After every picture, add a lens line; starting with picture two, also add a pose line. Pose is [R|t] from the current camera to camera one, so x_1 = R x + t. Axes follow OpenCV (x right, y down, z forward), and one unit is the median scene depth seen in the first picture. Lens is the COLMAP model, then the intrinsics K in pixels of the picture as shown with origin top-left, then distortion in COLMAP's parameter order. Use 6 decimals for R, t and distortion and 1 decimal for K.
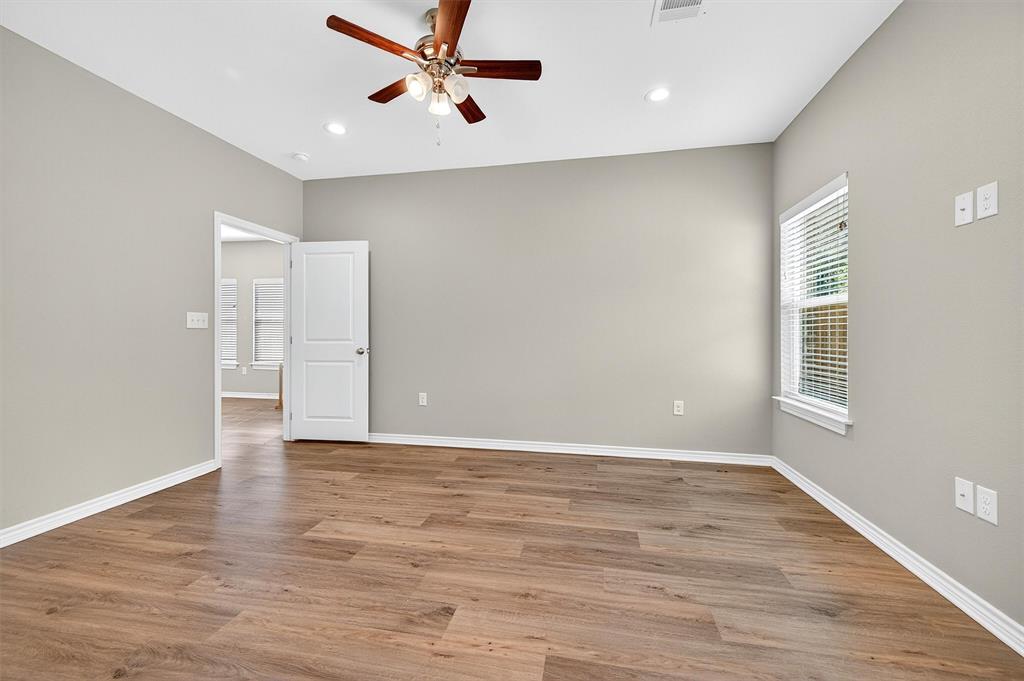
lens RADIAL K [[400.4, 0, 515.8], [0, 400.4, 333.7], [0, 0, 1]] dist [0.008184, -0.002689]
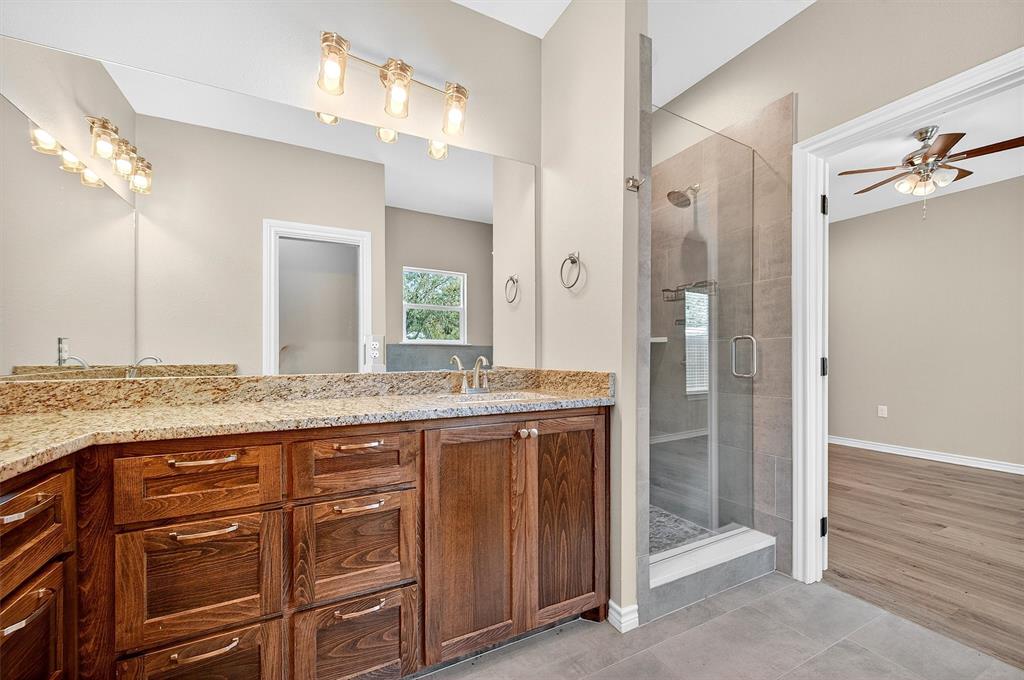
lens RADIAL K [[414.1, 0, 508.7], [0, 414.1, 356.7], [0, 0, 1]] dist [0.003848, 0.000461]
pose [[0.629396, 0.003524, -0.777077, 0.024416], [-0.000563, 0.999992, 0.004079, 0.009946], [0.777085, -0.002130, 0.629392, -0.945335]]
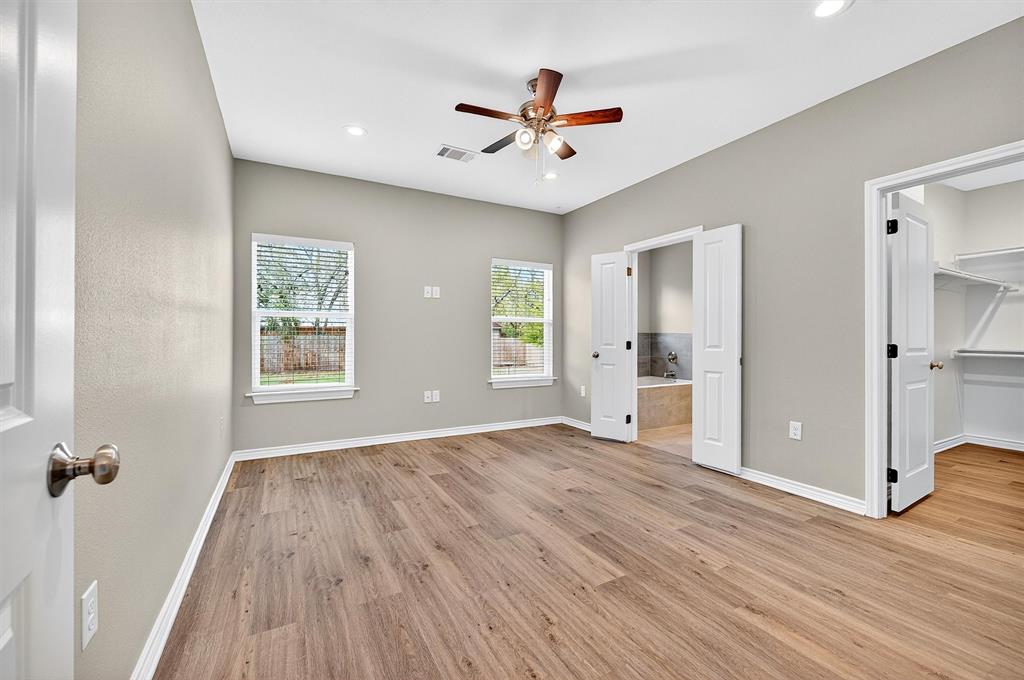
lens RADIAL K [[424.5, 0, 514.2], [0, 424.5, 339.1], [0, 0, 1]] dist [-0.001888, 0.000669]
pose [[-0.646373, -0.002137, 0.763018, -1.013246], [-0.000027, 0.999996, 0.002777, 0.000819], [-0.763021, 0.001774, -0.646371, 1.678792]]
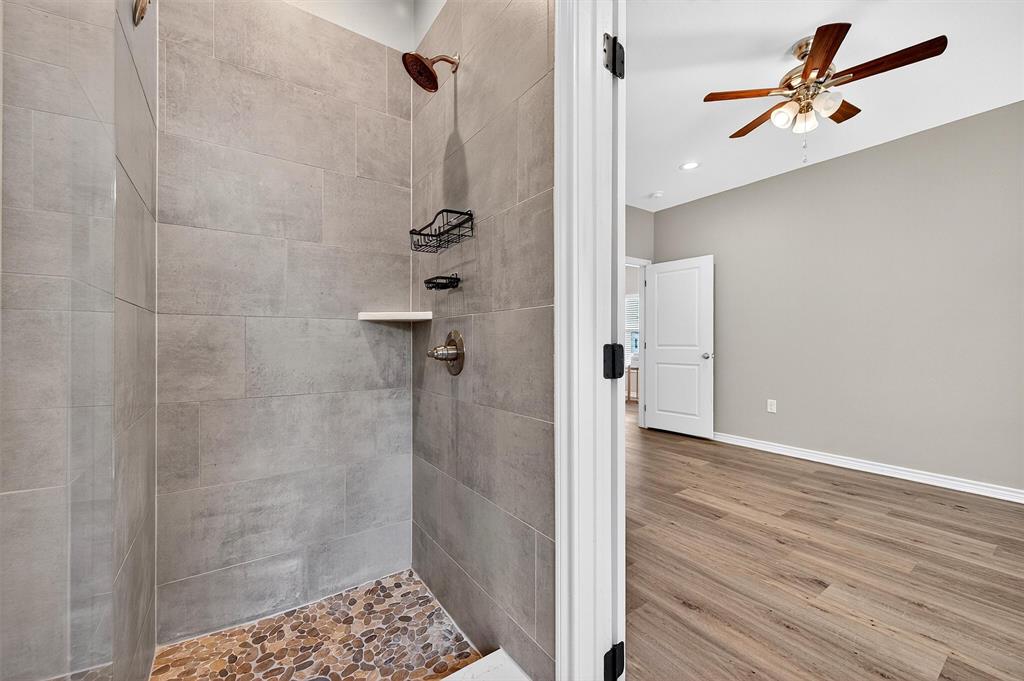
lens RADIAL K [[400.4, 0, 516.0], [0, 400.4, 343.6], [0, 0, 1]] dist [0.008184, -0.002689]
pose [[0.724578, 0.002620, -0.689188, -0.008511], [-0.001819, 0.999997, 0.001888, 0.013644], [0.689191, -0.000114, 0.724580, -0.277300]]
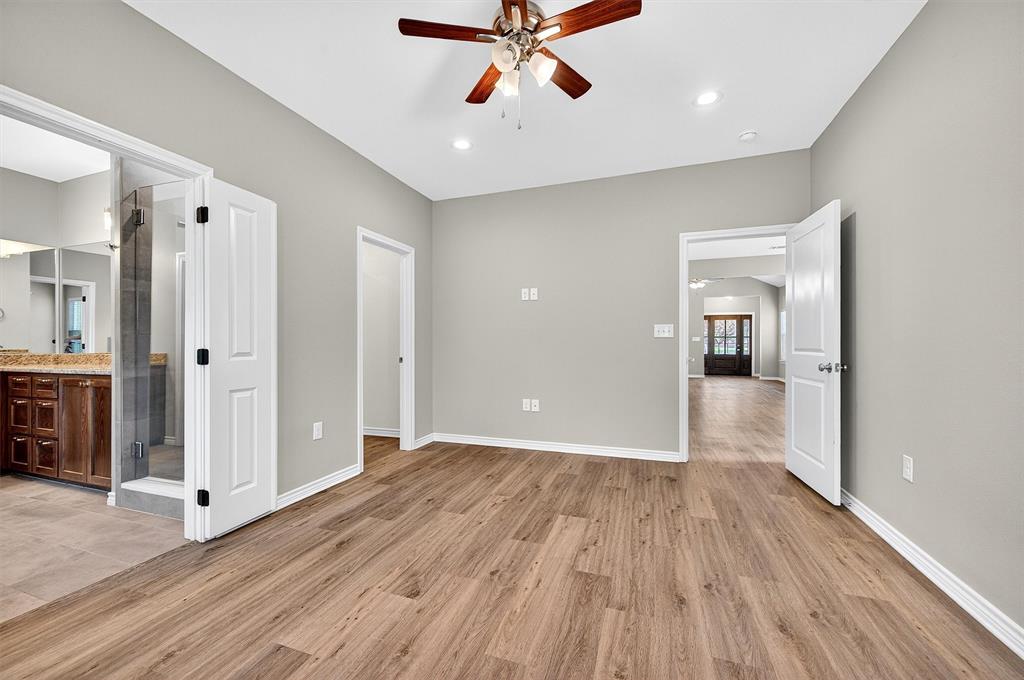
lens RADIAL K [[400.4, 0, 515.2], [0, 400.4, 342.3], [0, 0, 1]] dist [0.008184, -0.002689]
pose [[-0.134354, 0.000880, -0.990933, 0.607990], [0.000943, 0.999999, 0.000760, 0.000578], [0.990933, -0.000832, -0.134355, 0.982068]]
